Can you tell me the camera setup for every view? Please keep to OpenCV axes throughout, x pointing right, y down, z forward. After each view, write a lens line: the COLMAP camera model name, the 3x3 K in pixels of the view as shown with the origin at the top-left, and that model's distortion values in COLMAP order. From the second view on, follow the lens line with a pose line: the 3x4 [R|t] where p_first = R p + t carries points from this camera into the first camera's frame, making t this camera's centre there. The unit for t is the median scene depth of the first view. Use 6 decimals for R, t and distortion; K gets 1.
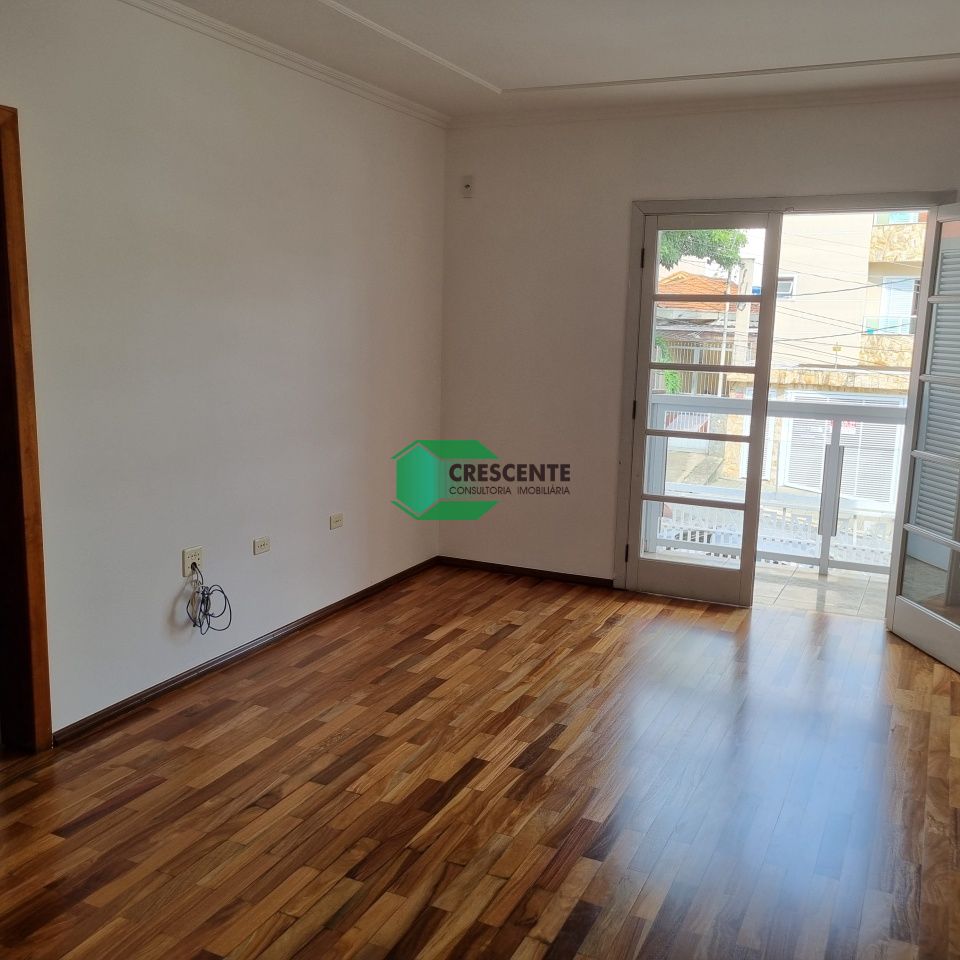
lens RADIAL K [[976.2, 0, 474.9], [0, 976.2, 485.0], [0, 0, 1]] dist [0.049131, -0.029414]
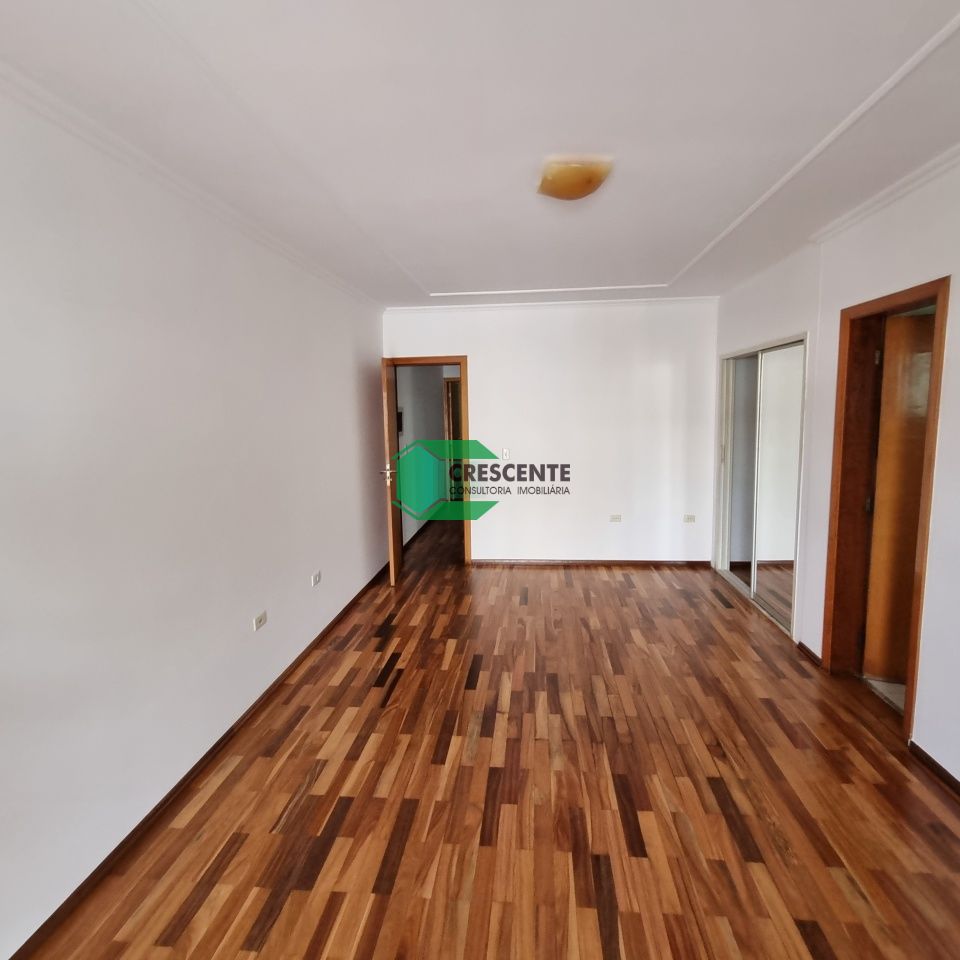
lens RADIAL K [[500.0, 0, 490.7], [0, 500.0, 461.6], [0, 0, 1]] dist [0.002361, -0.002879]
pose [[-0.938002, 0.033305, -0.345027, 0.279634], [-0.061807, 0.963352, 0.261023, -0.216740], [0.341076, 0.266165, -0.901567, 1.144383]]
